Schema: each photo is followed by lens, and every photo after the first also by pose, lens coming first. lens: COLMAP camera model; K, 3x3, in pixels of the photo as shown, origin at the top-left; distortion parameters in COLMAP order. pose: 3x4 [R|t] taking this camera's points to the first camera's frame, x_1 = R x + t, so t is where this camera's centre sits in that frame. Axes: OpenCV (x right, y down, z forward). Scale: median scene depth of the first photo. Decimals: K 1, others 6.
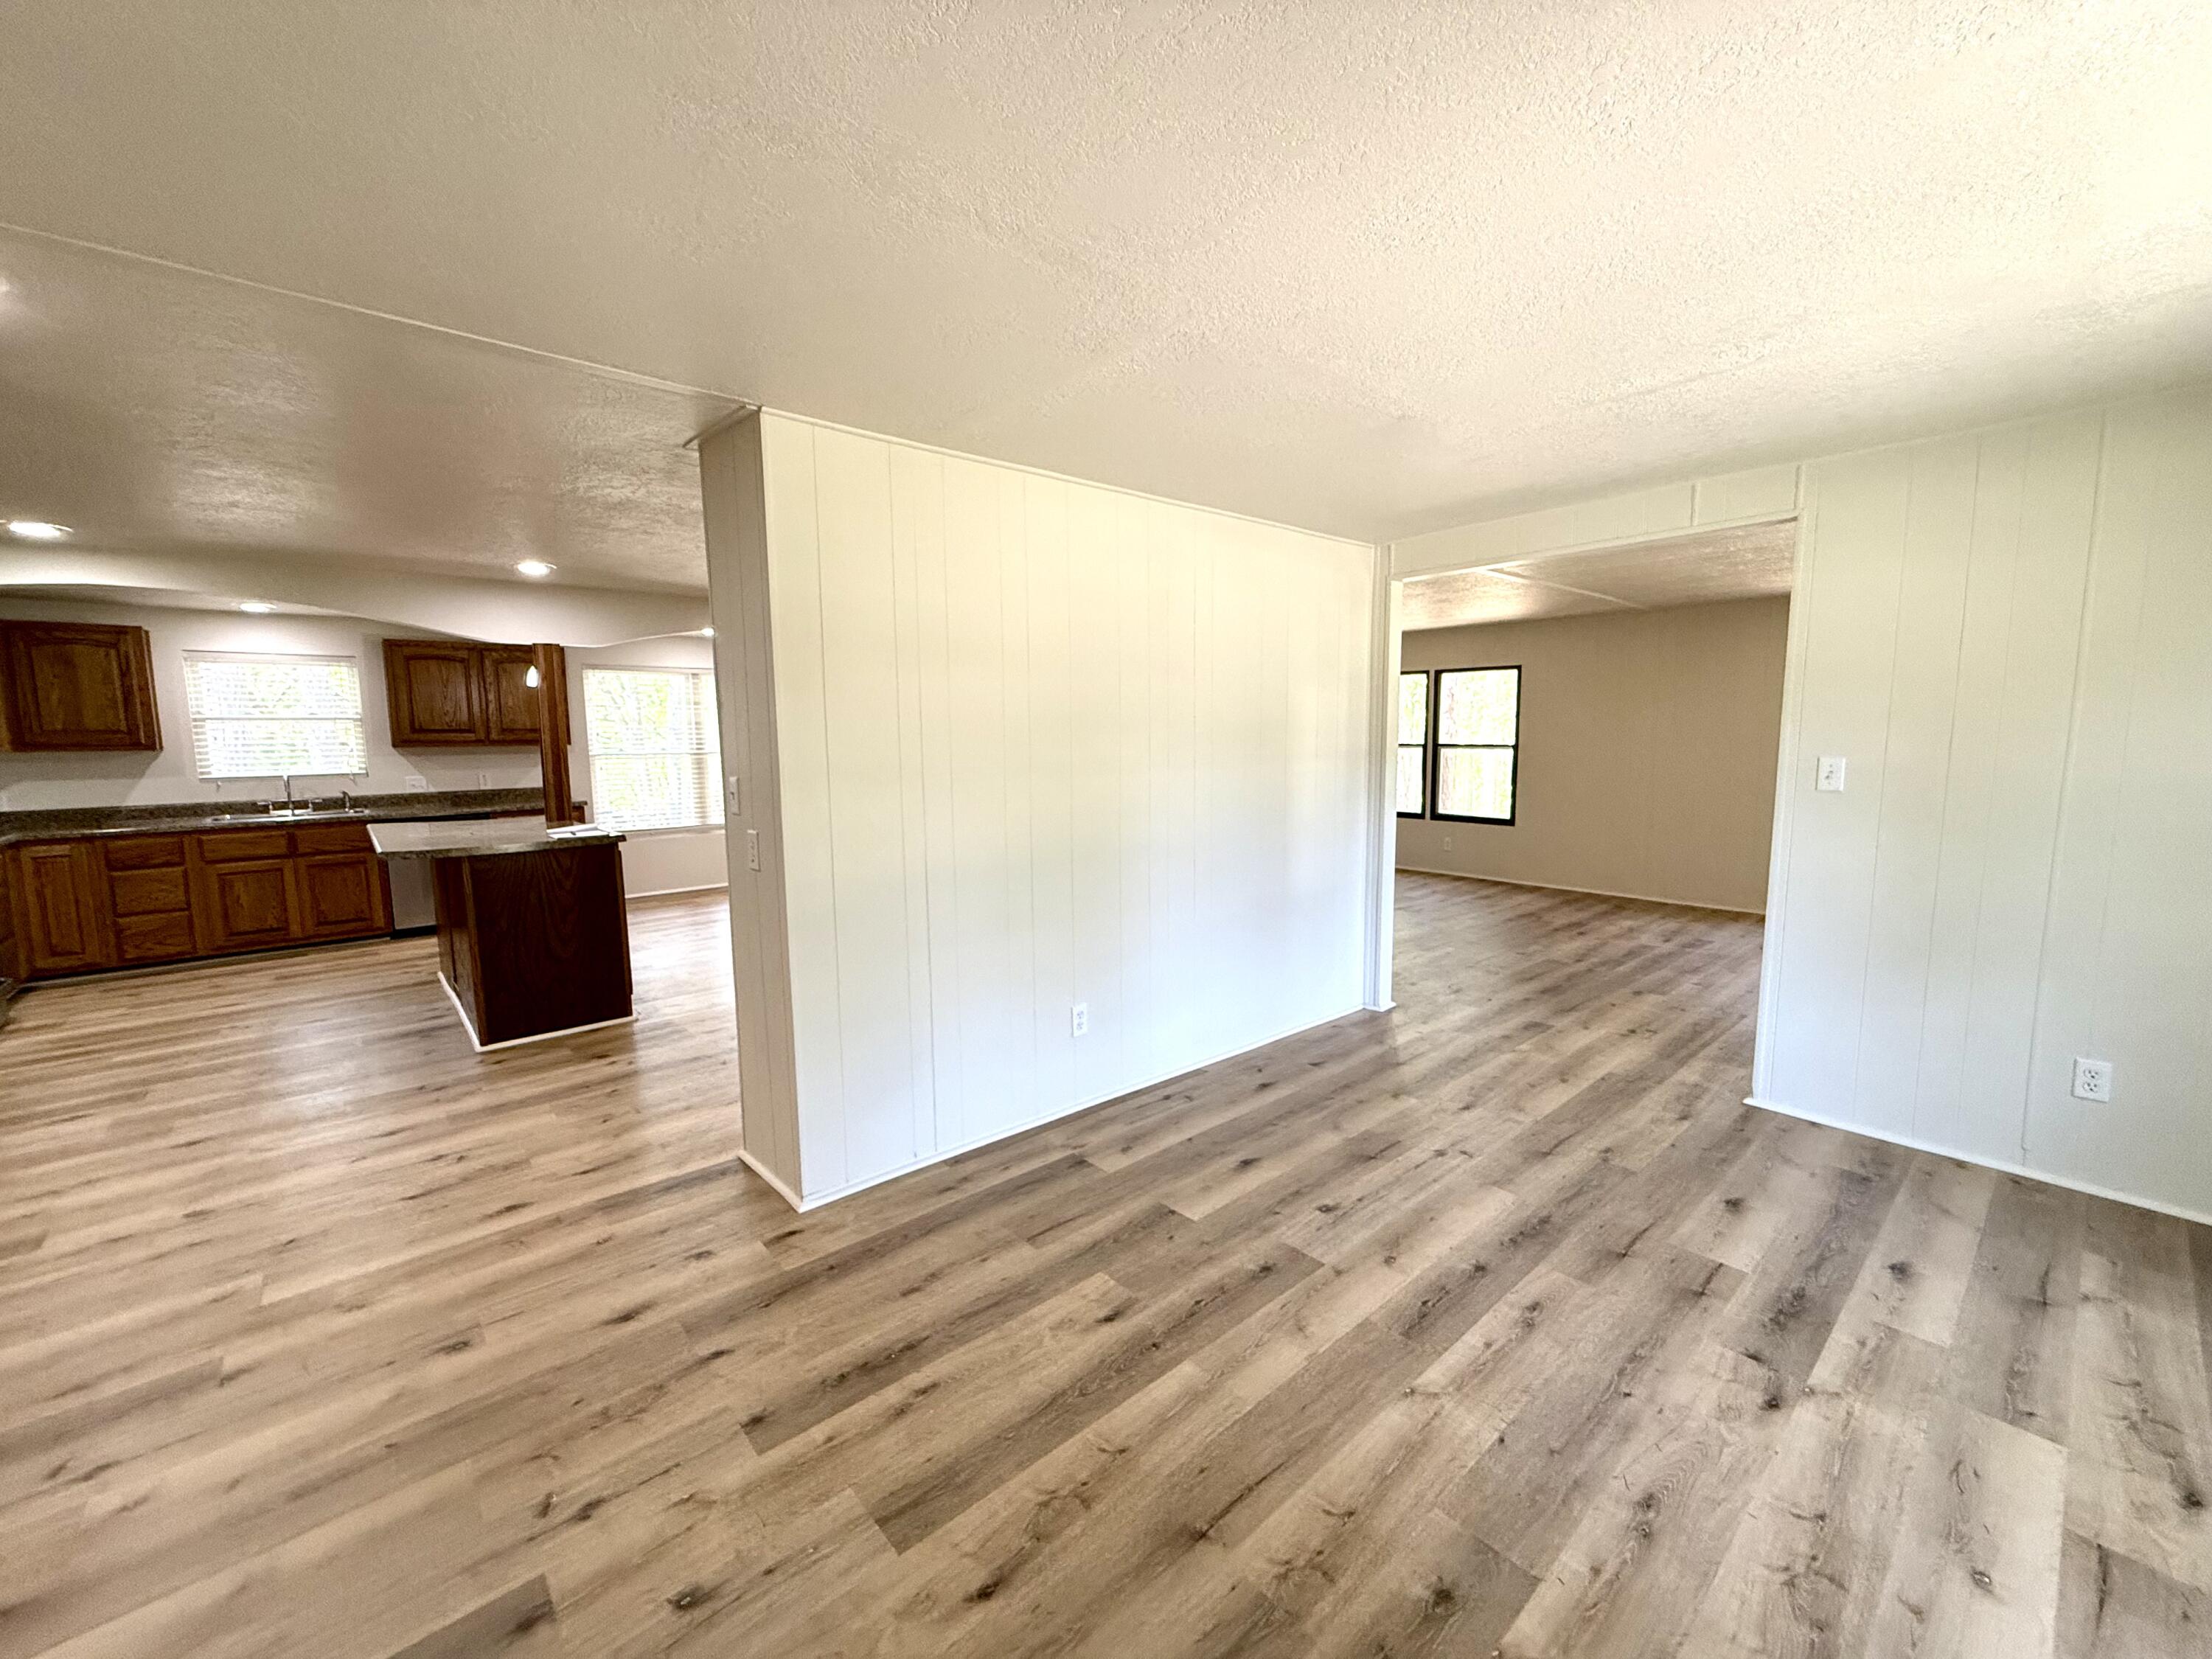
lens RADIAL K [[881.4, 0, 1099.6], [0, 881.4, 830.8], [0, 0, 1]] dist [0.000144, -0.000081]
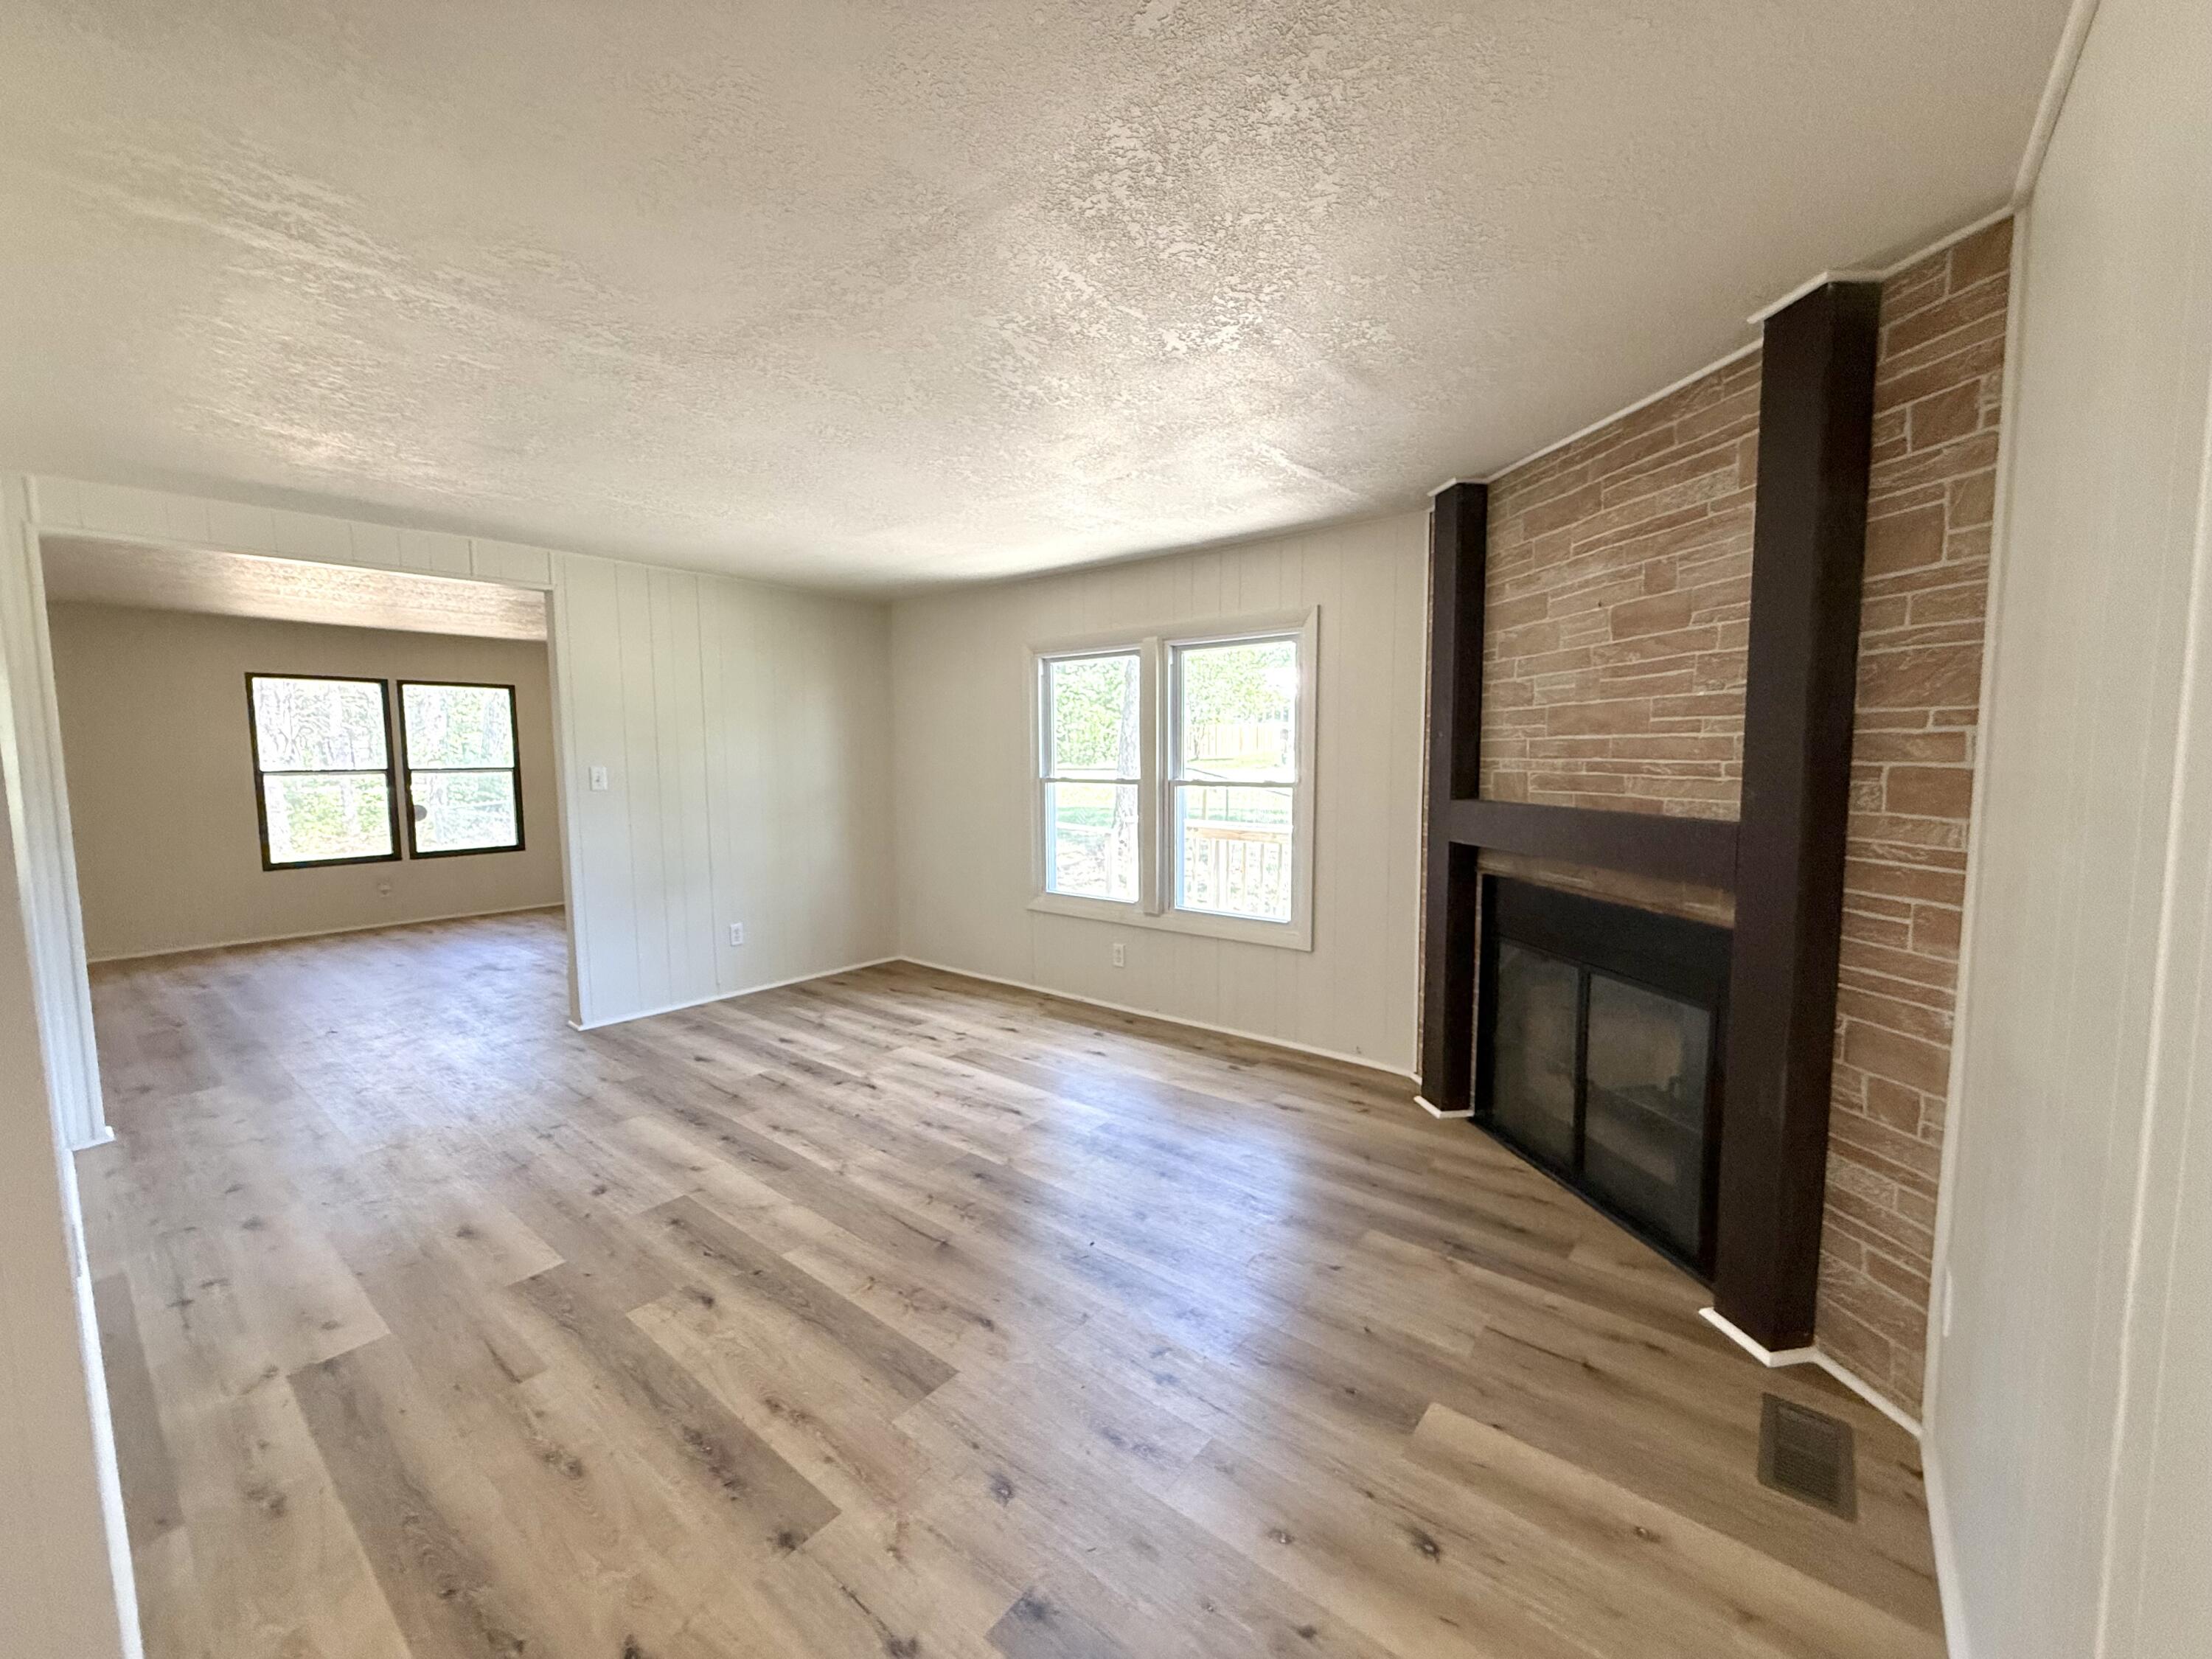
lens RADIAL K [[881.4, 0, 1096.9], [0, 881.4, 829.3], [0, 0, 1]] dist [0.000144, -0.000081]
pose [[-0.167916, -0.077187, 0.982775, -0.758134], [0.116707, 0.988362, 0.097567, -0.029384], [-0.978869, 0.131079, -0.156954, 0.470756]]
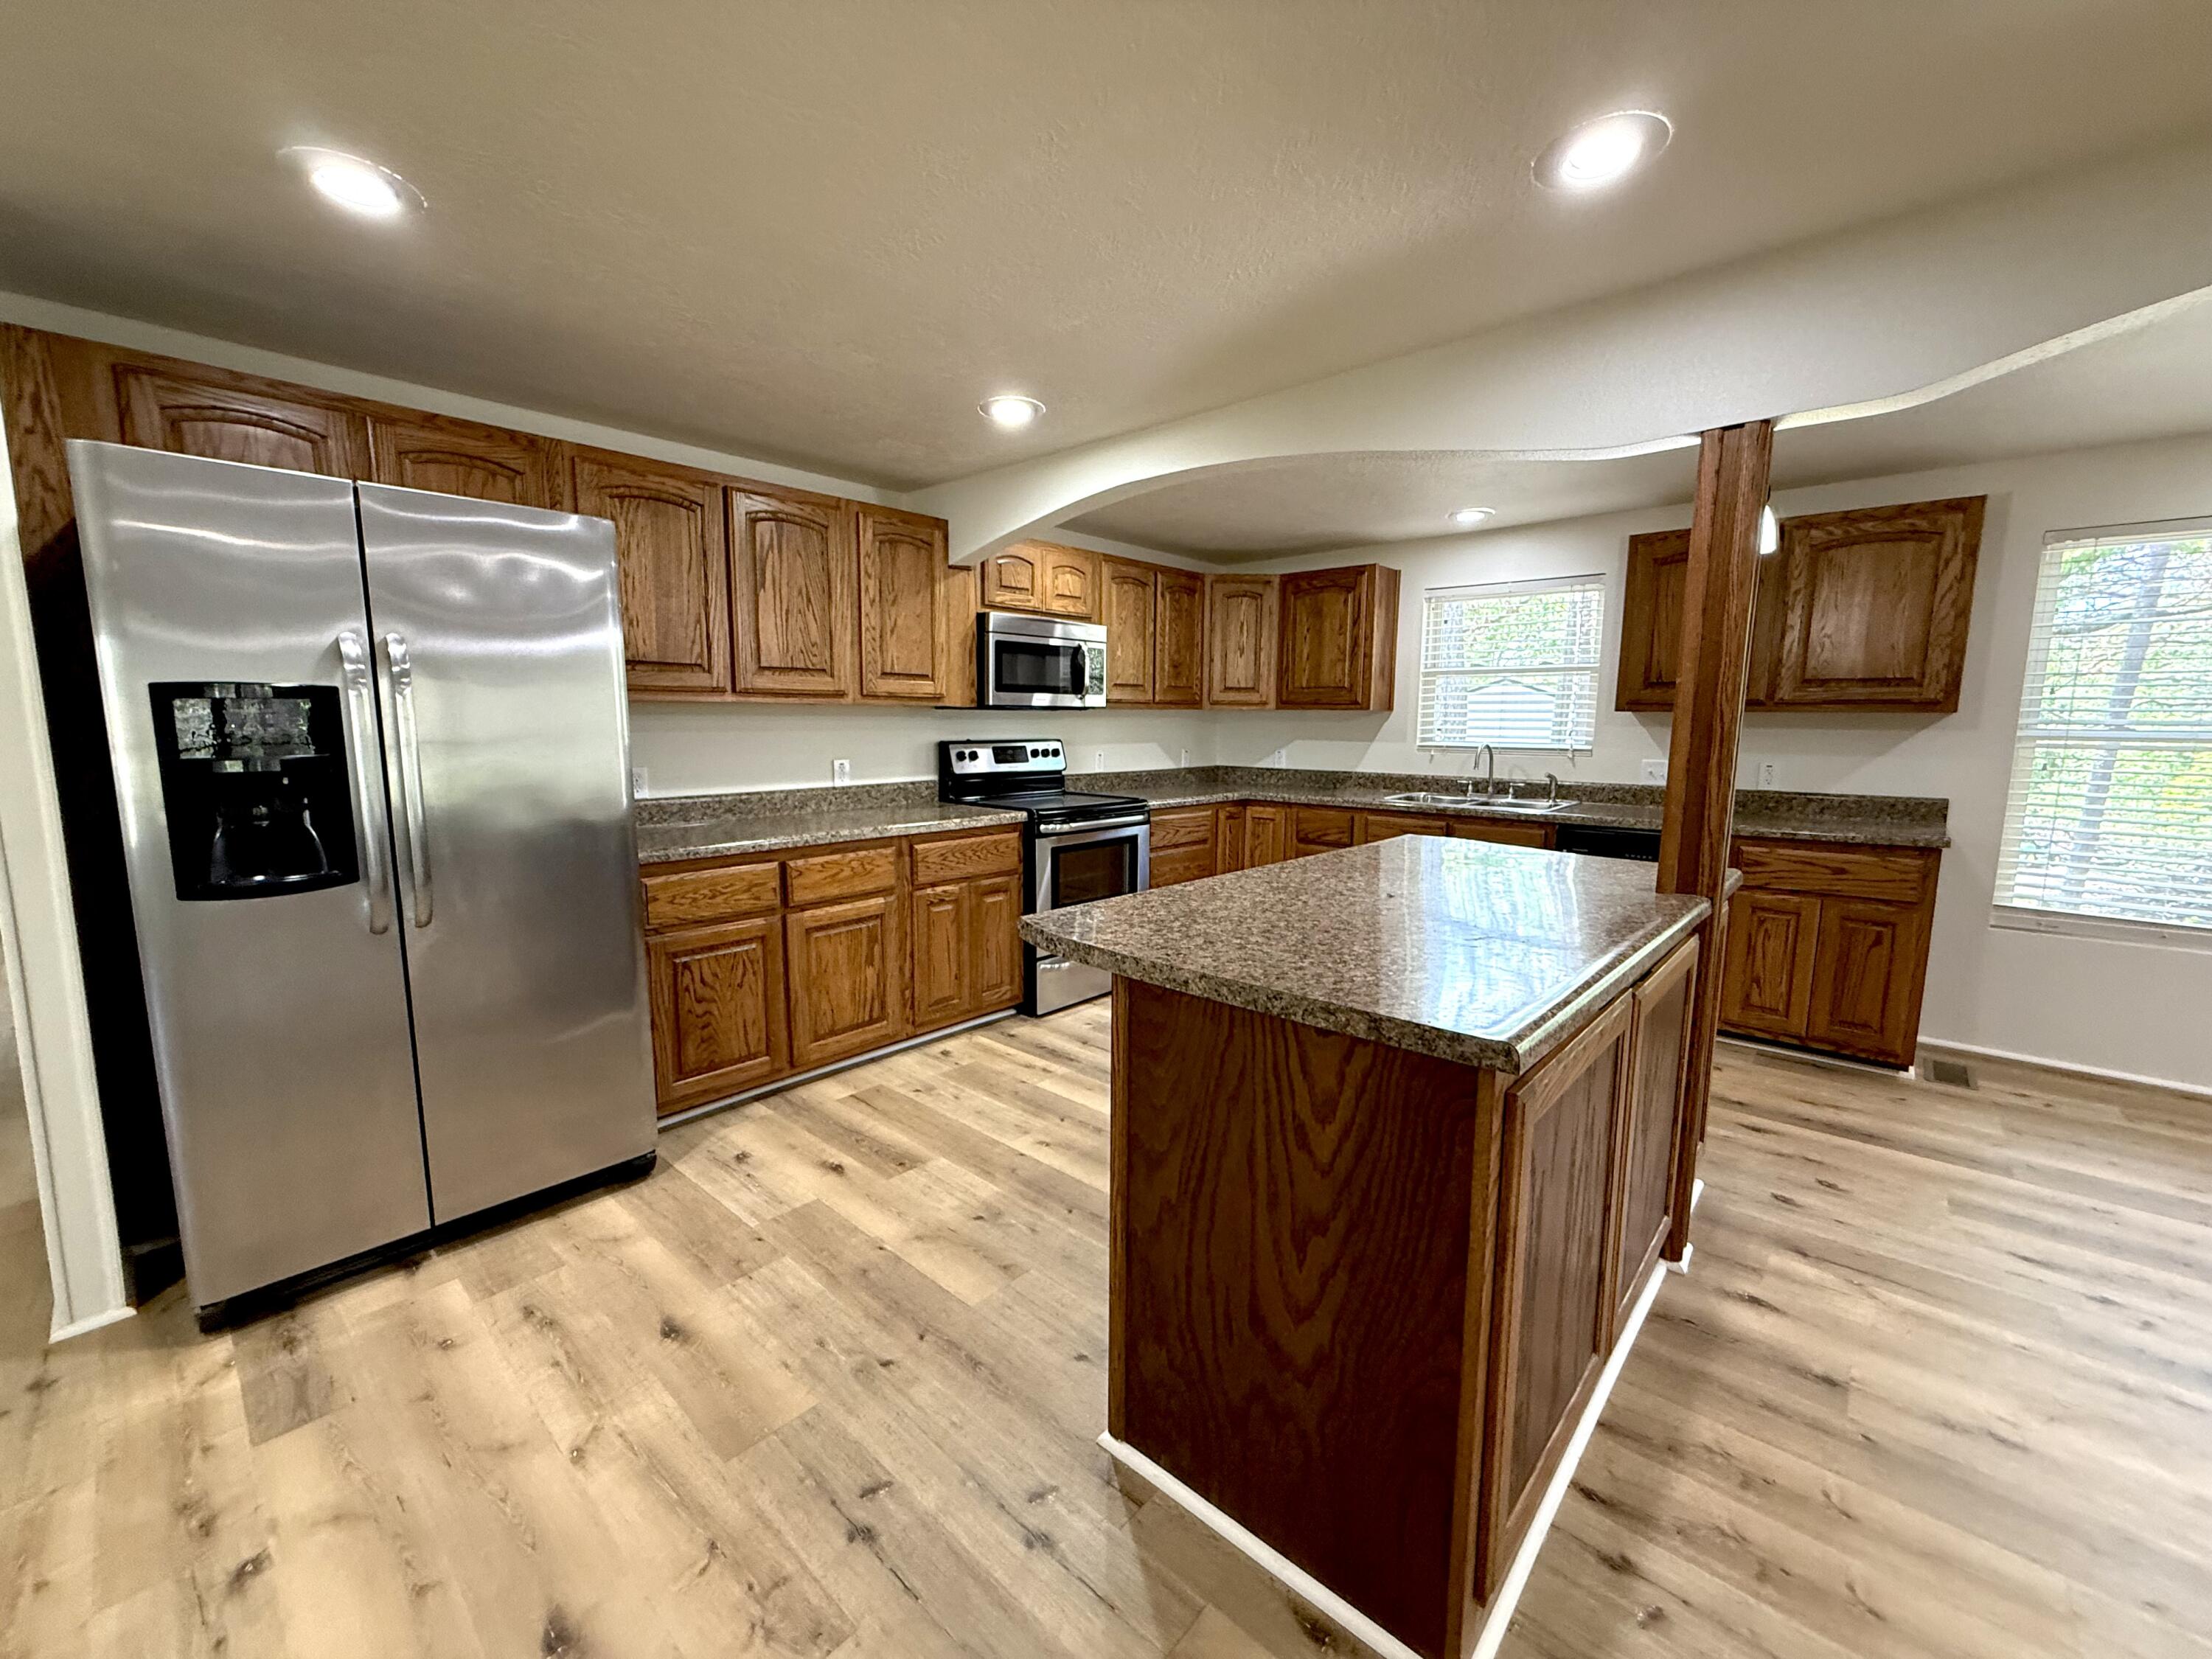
lens RADIAL K [[881.4, 0, 1099.0], [0, 881.4, 831.7], [0, 0, 1]] dist [0.000144, -0.000081]
pose [[0.115124, 0.142799, -0.983033, -0.471476], [-0.117566, 0.984617, 0.129261, -0.106804], [0.986370, 0.100690, 0.130141, 1.249677]]
